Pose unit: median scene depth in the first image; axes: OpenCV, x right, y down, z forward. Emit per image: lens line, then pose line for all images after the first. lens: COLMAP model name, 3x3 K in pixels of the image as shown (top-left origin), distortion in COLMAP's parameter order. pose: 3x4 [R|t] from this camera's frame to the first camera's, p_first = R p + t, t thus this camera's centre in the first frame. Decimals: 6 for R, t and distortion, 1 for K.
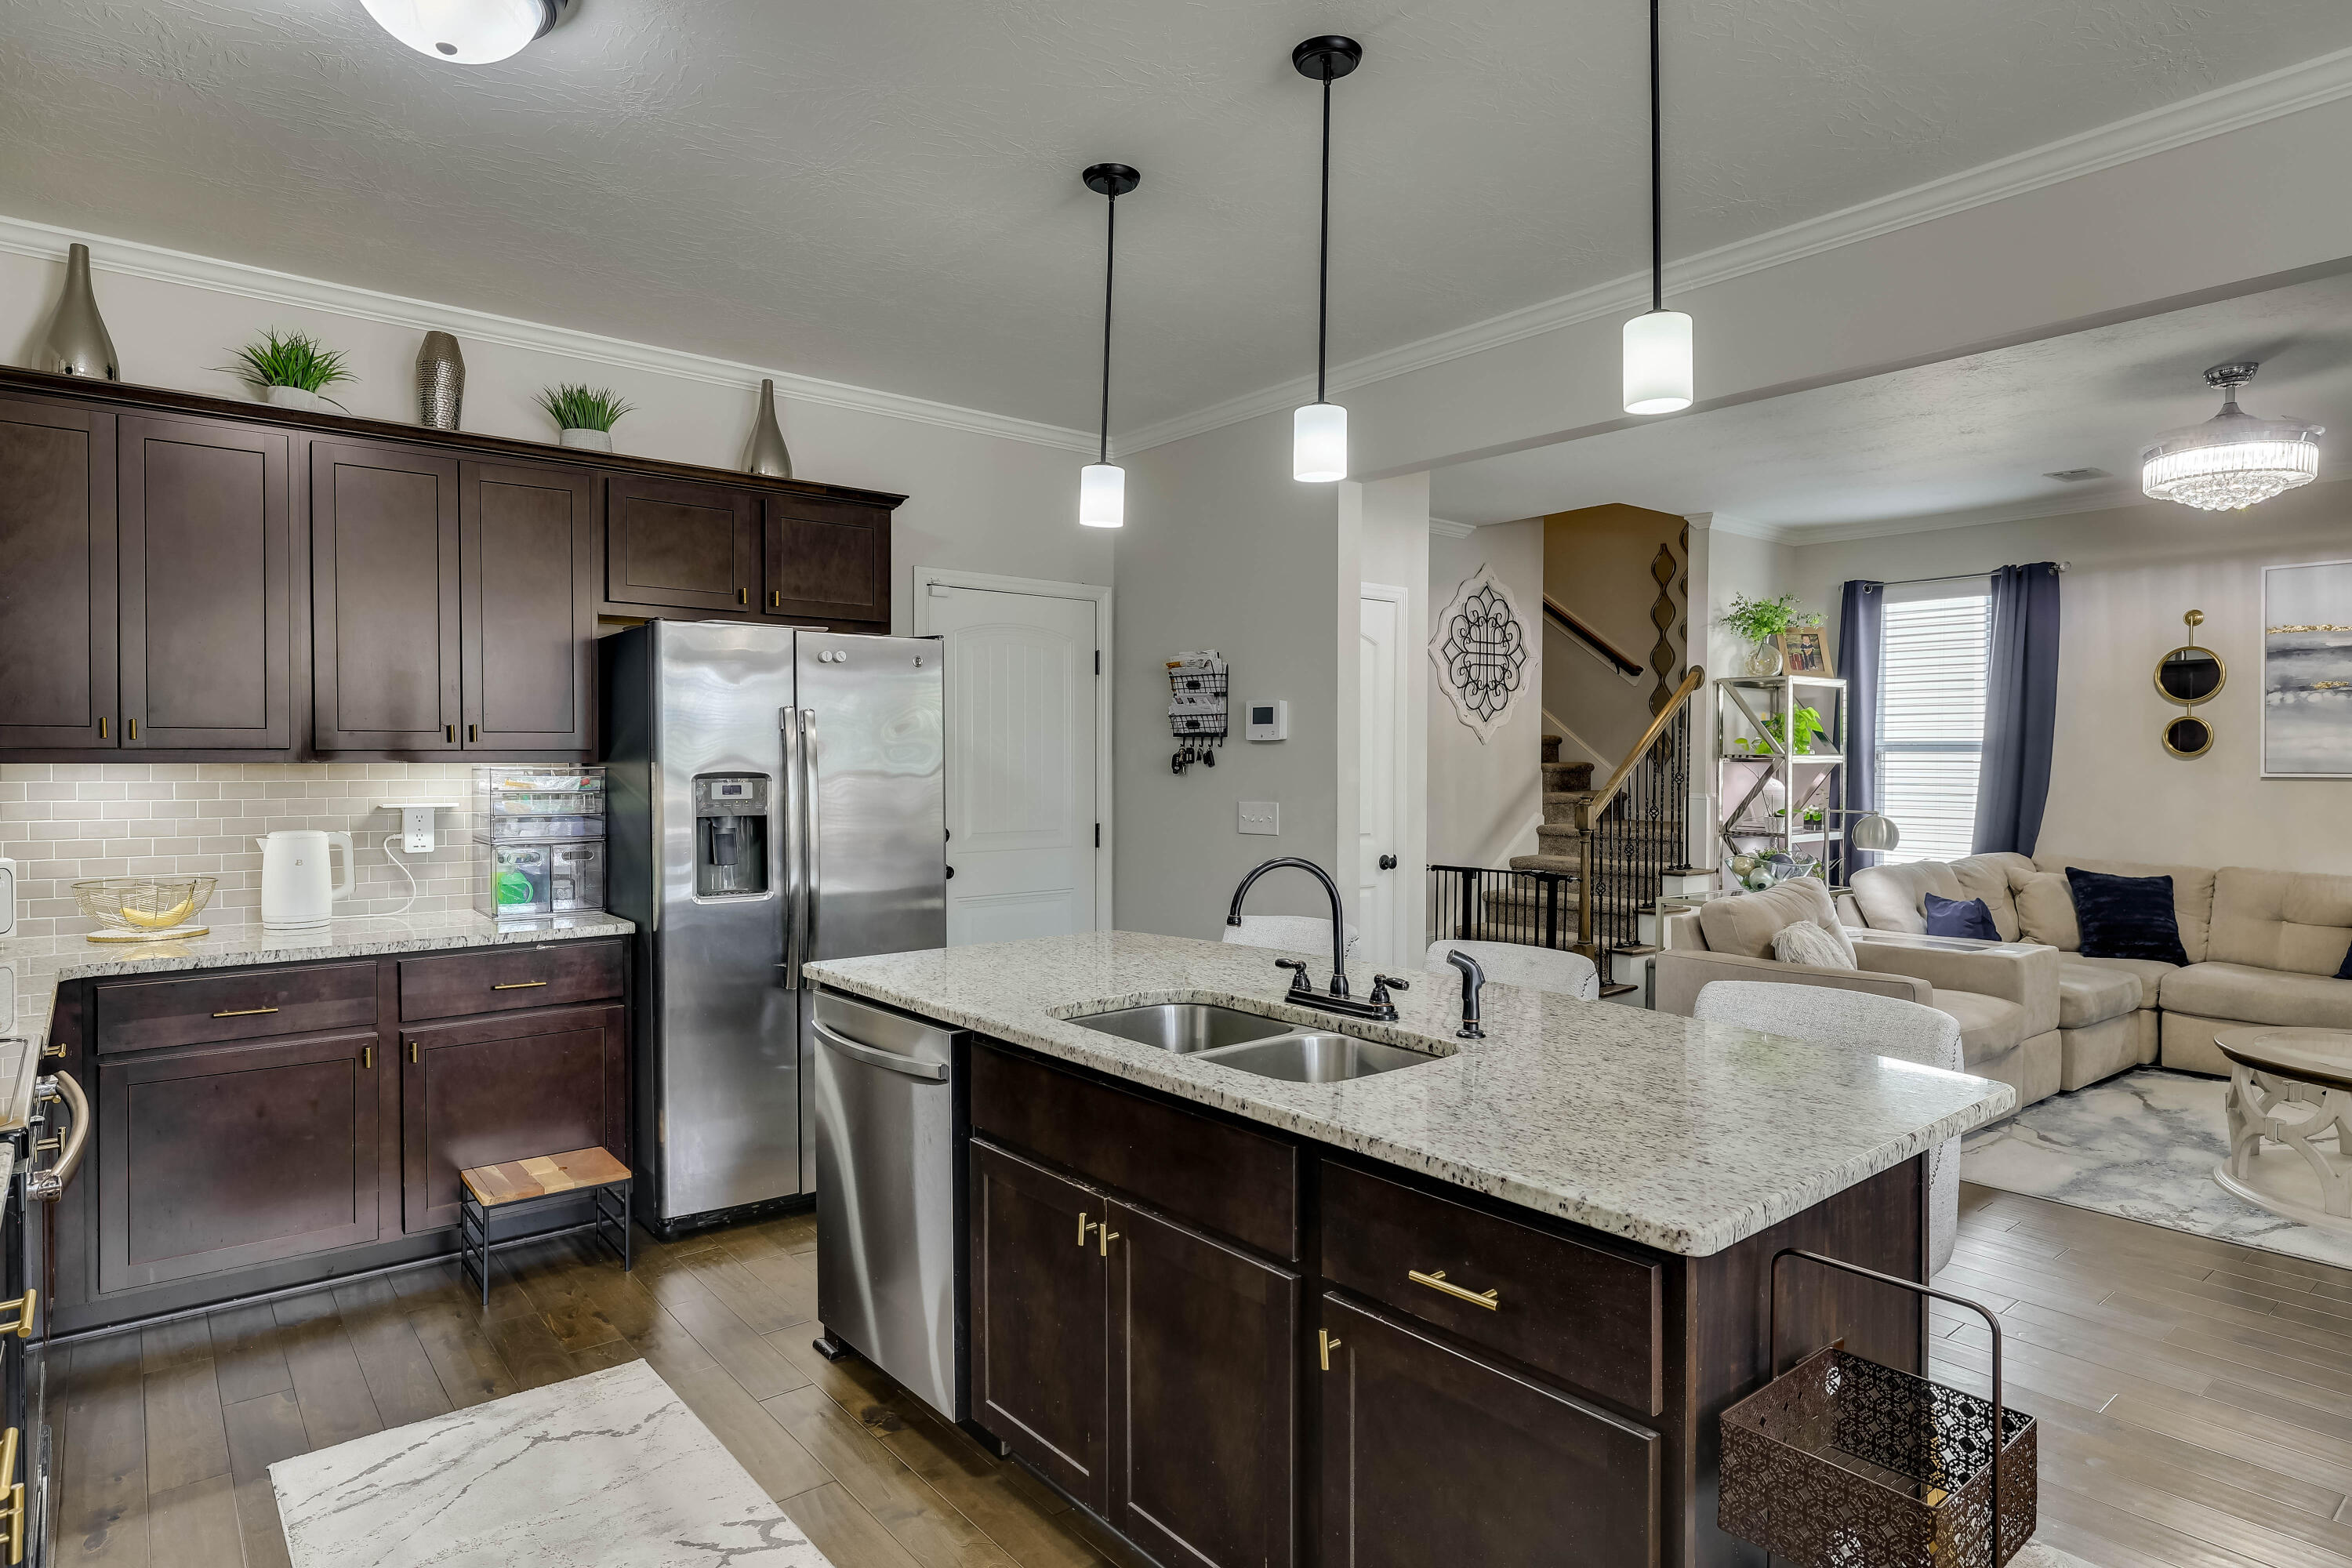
lens RADIAL K [[1305.2, 0, 1176.0], [0, 1305.2, 784.0], [0, 0, 1]] dist [0.030997, 0.000028]
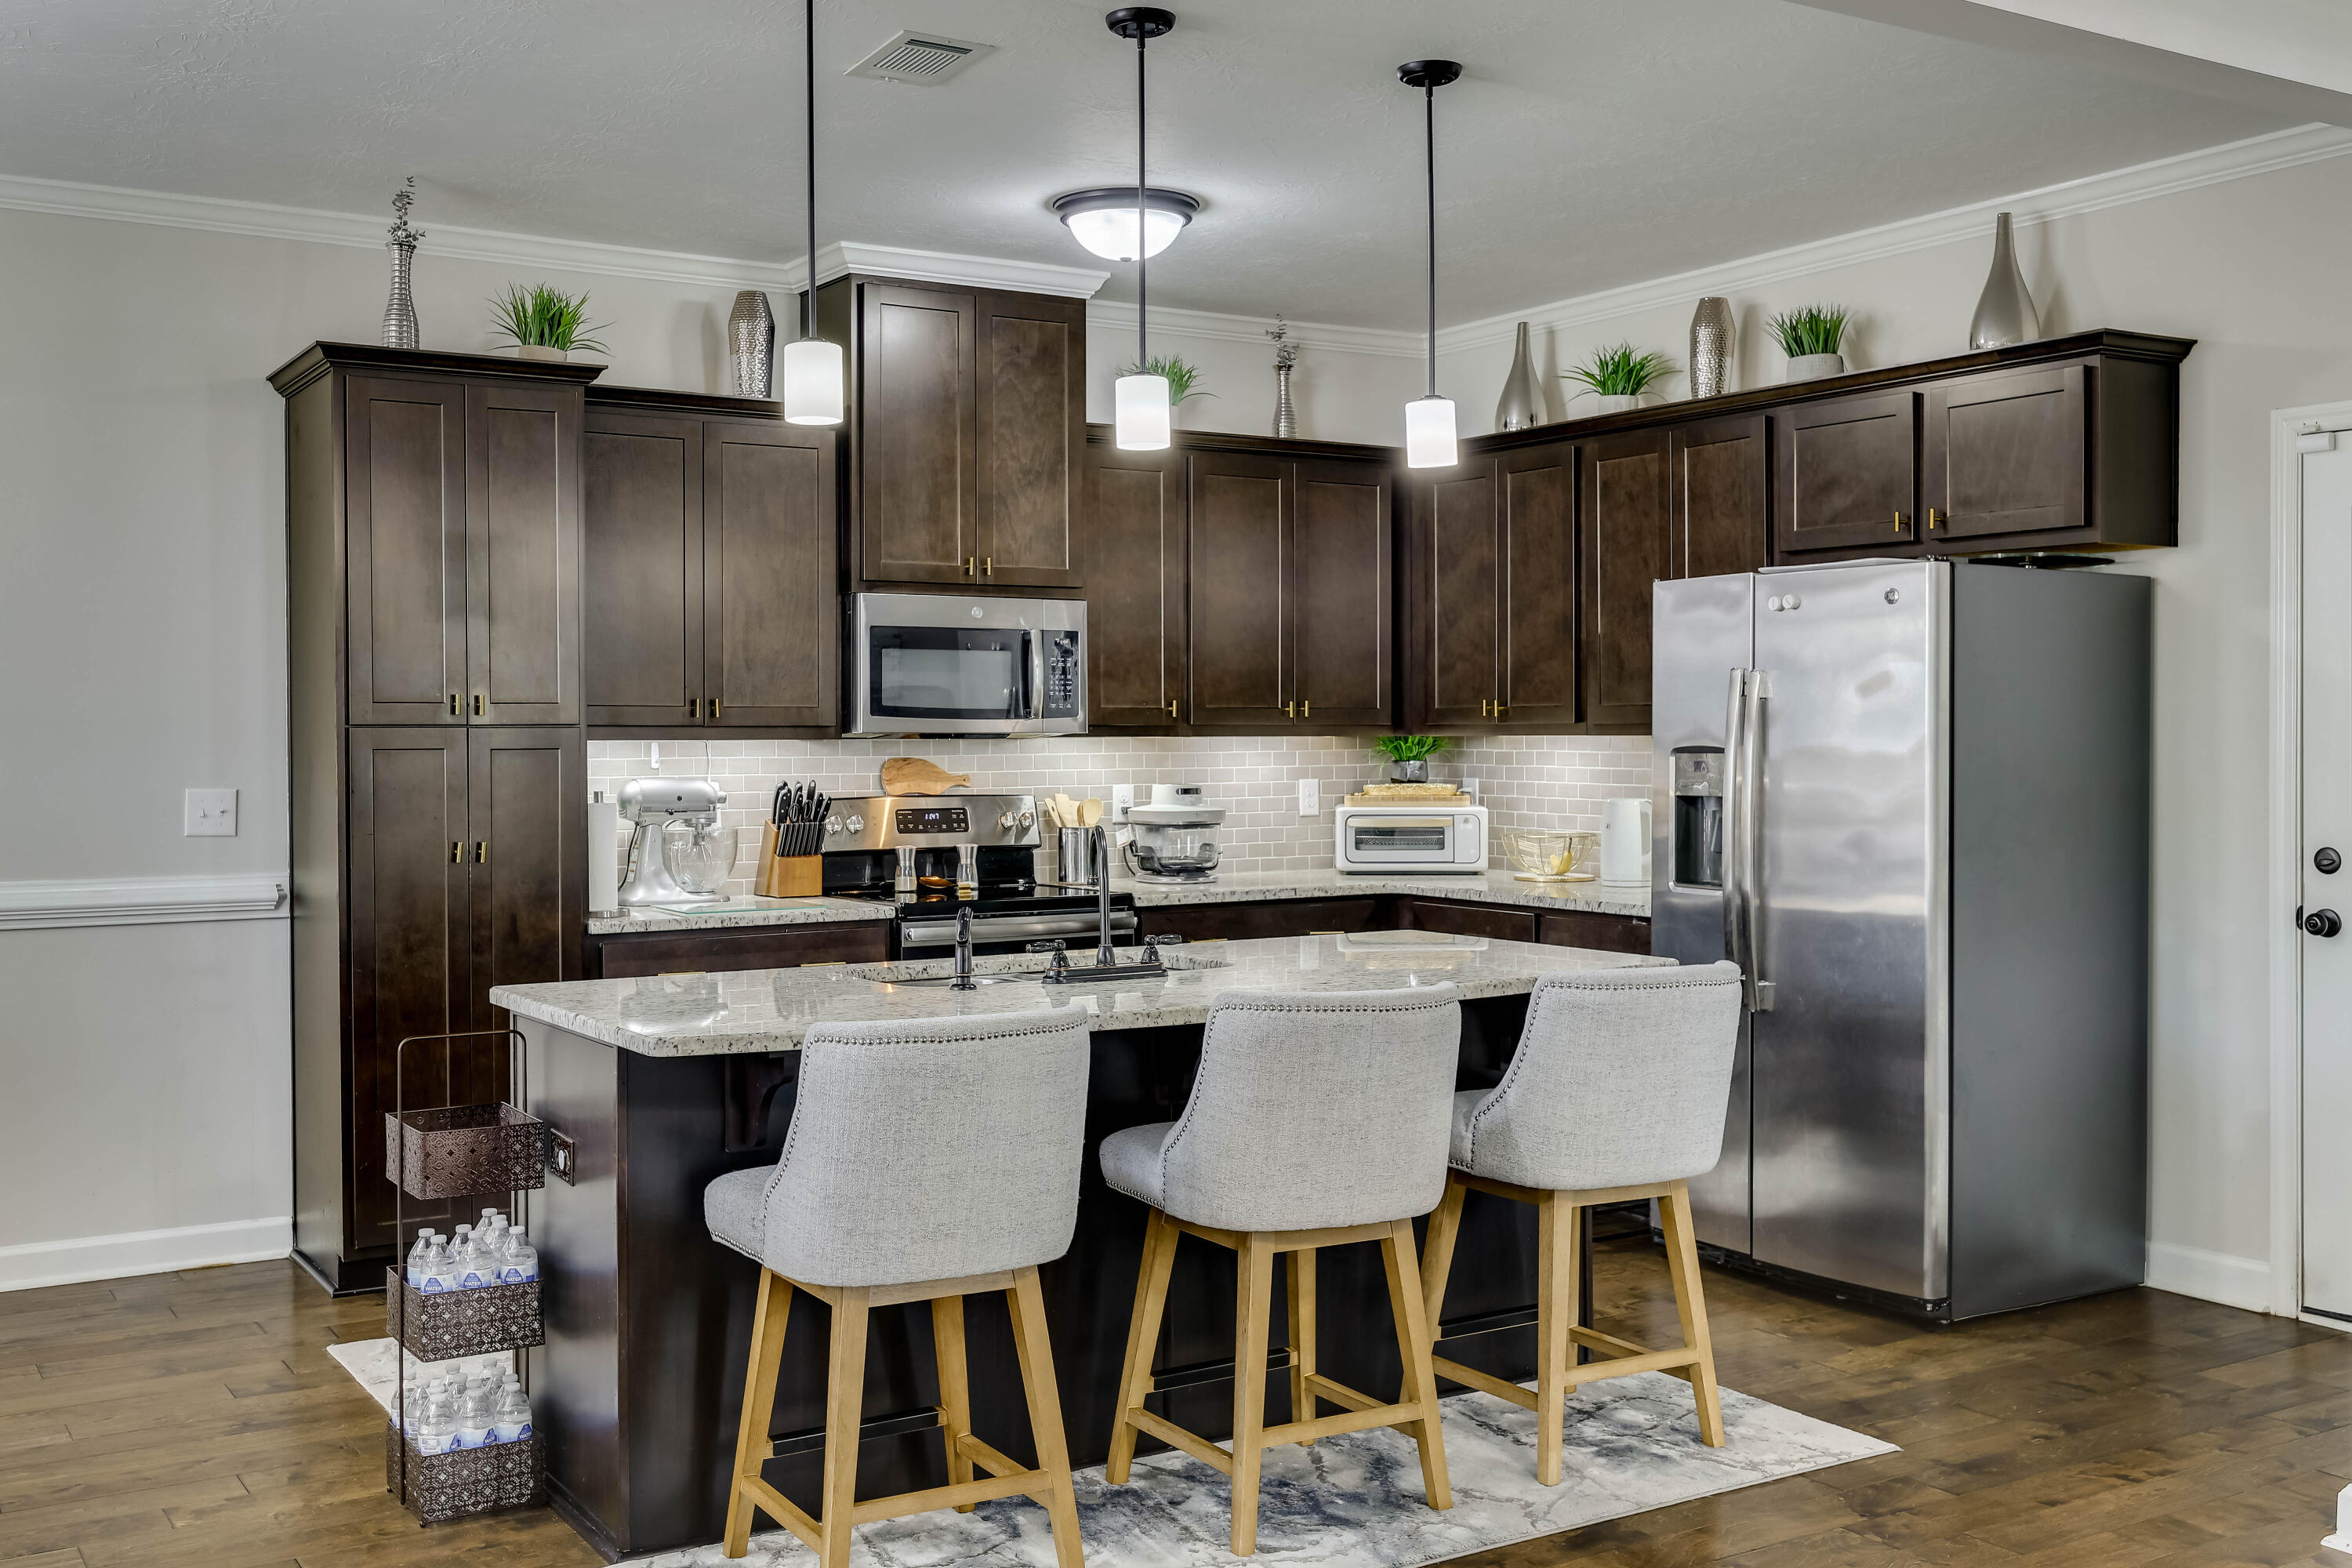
lens RADIAL K [[2345.7, 0, 1176.0], [0, 2345.7, 784.0], [0, 0, 1]] dist [0.010681, 0.000074]
pose [[-0.127488, 0.021173, -0.991614, 1.272652], [-0.017386, 0.999571, 0.023578, -0.014594], [0.991688, 0.020246, -0.127065, 0.861915]]
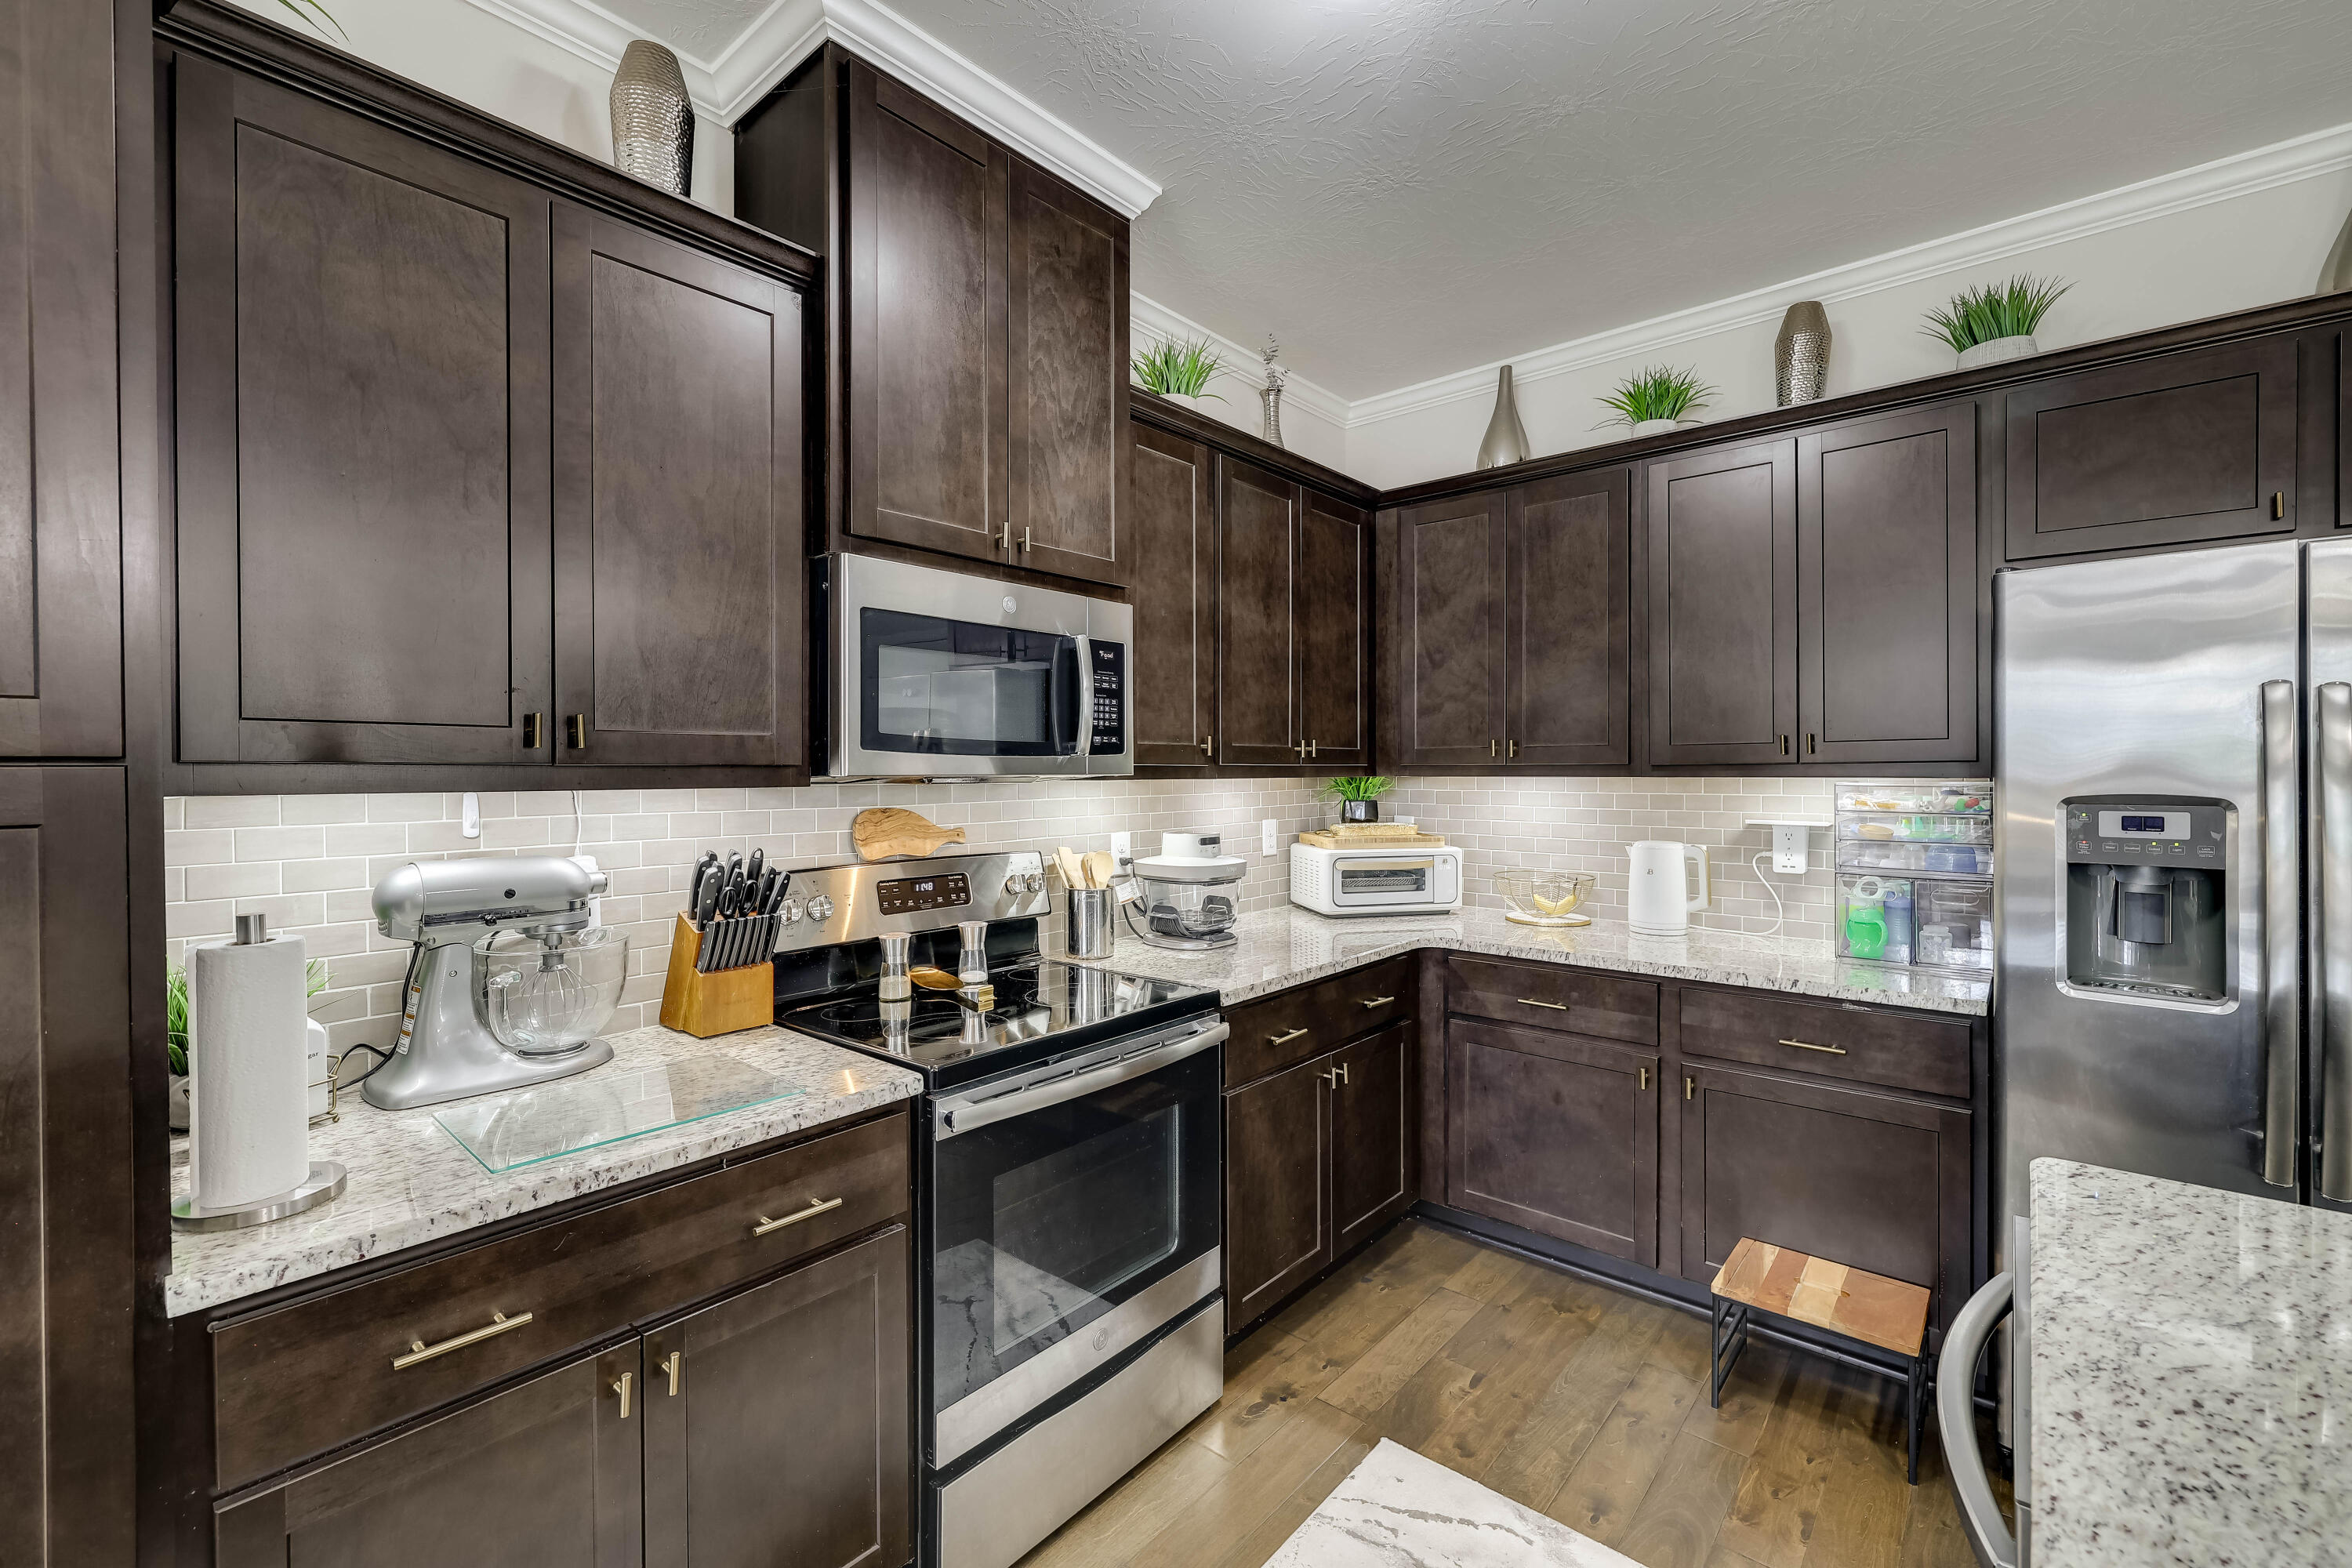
lens RADIAL K [[984.4, 0, 1170.0], [0, 984.4, 780.0], [0, 0, 1]] dist [-0.000744, -0.000020]
pose [[0.164664, 0.008800, -0.986310, 0.042685], [-0.017468, 0.999829, 0.006004, -0.010903], [0.986195, 0.016240, 0.164790, 0.478384]]
